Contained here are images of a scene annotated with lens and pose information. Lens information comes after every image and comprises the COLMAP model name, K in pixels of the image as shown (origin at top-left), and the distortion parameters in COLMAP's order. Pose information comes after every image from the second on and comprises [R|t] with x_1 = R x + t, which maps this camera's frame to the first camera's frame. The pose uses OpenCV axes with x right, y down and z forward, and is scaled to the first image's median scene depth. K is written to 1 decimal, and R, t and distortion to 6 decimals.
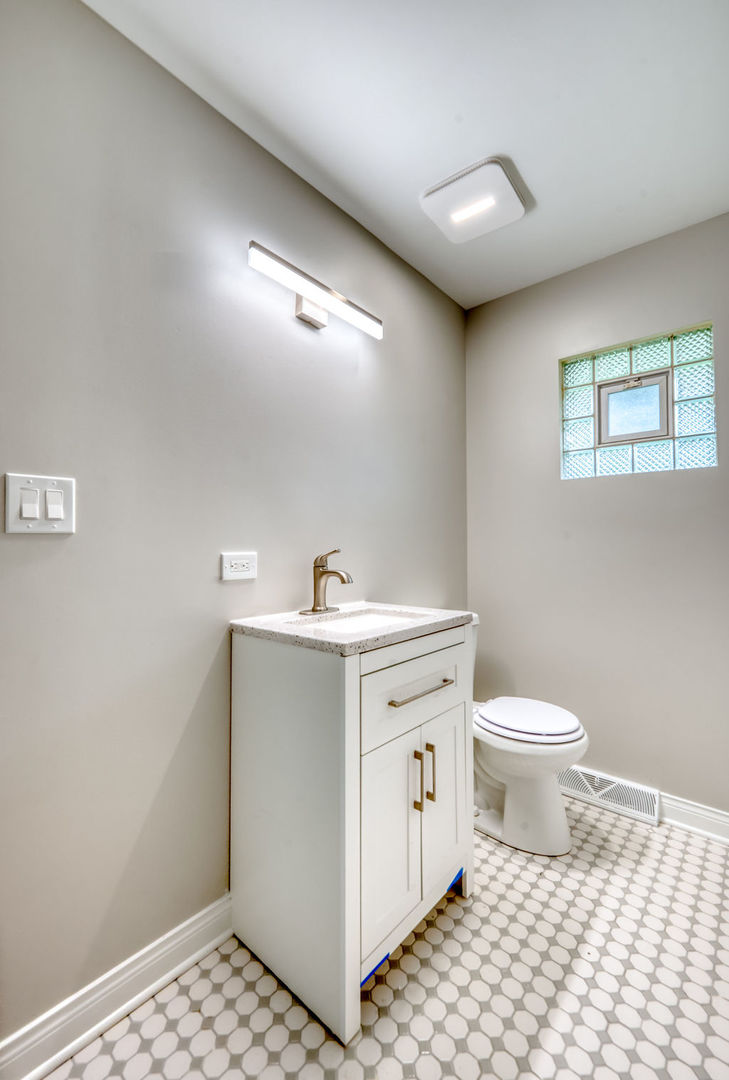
lens RADIAL K [[451.0, 0, 365.6], [0, 451.0, 534.9], [0, 0, 1]] dist [-0.002344, -0.000389]
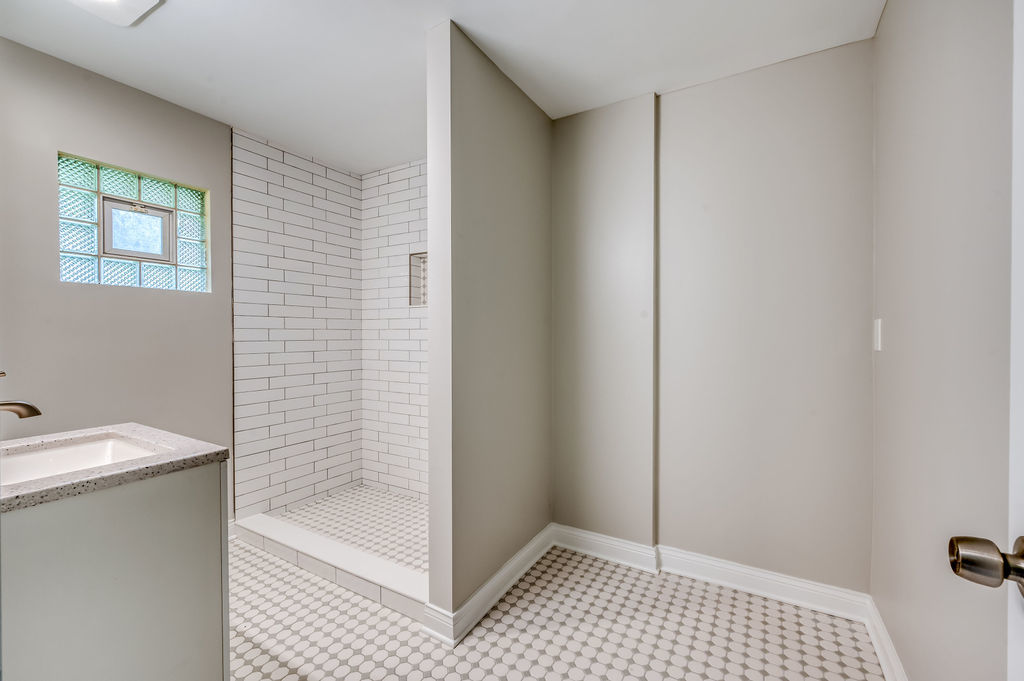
lens RADIAL K [[411.0, 0, 513.1], [0, 411.0, 337.7], [0, 0, 1]] dist [0.001525, -0.000297]
pose [[-0.170741, -0.011124, 0.985253, -0.610654], [-0.017701, 0.999810, 0.008221, -0.031995], [-0.985157, -0.016036, -0.170905, 0.233838]]
